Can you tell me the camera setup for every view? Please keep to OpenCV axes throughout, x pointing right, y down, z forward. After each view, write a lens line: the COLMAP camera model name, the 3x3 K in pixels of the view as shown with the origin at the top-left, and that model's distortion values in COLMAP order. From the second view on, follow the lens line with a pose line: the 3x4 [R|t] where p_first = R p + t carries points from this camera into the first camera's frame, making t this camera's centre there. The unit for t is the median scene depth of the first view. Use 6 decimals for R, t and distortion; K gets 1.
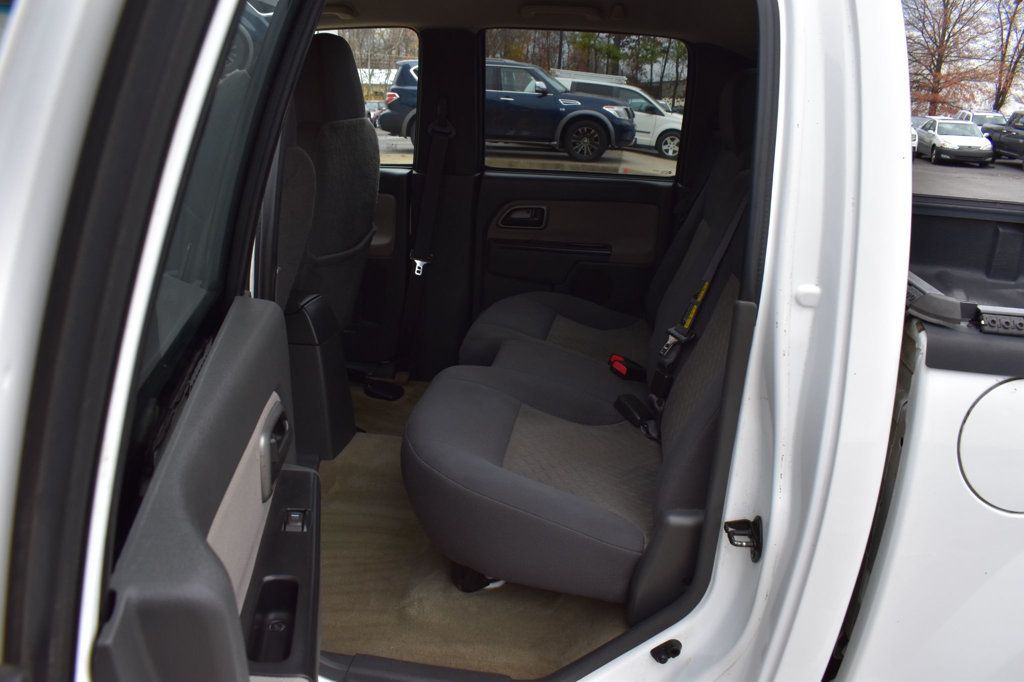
lens RADIAL K [[793.9, 0, 512.0], [0, 793.9, 341.0], [0, 0, 1]] dist [-0.094830, 0.007494]
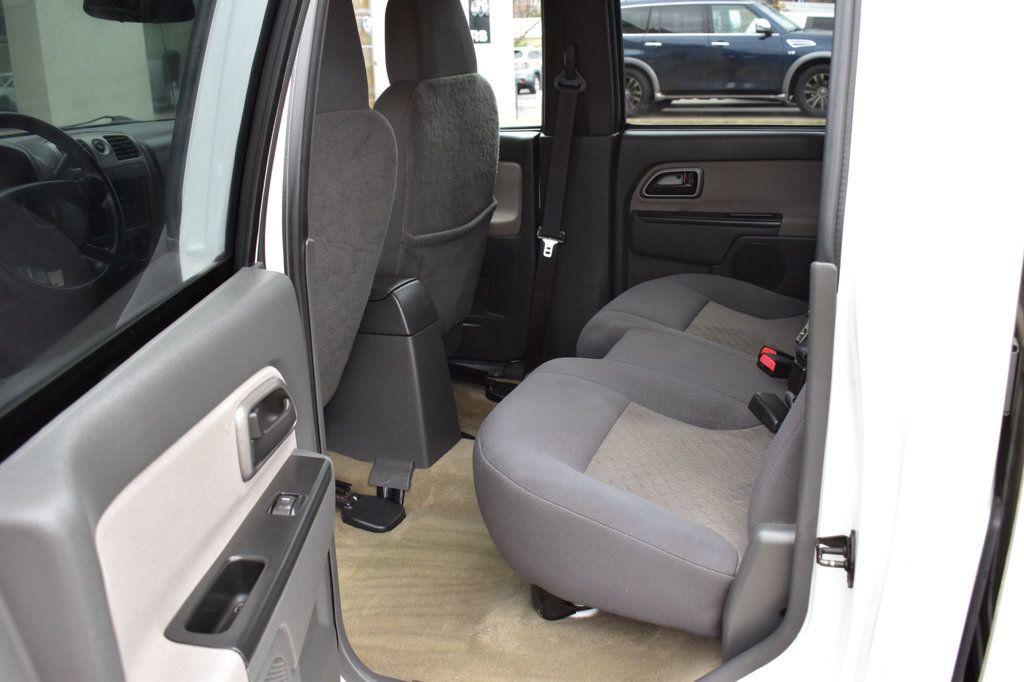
lens RADIAL K [[979.8, 0, 512.0], [0, 979.8, 341.0], [0, 0, 1]] dist [-0.078776, -0.003643]
pose [[0.973662, -0.003348, -0.227971, 0.102628], [0.001446, 0.999963, -0.008510, 0.018888], [0.227991, 0.007956, 0.973631, -0.026337]]
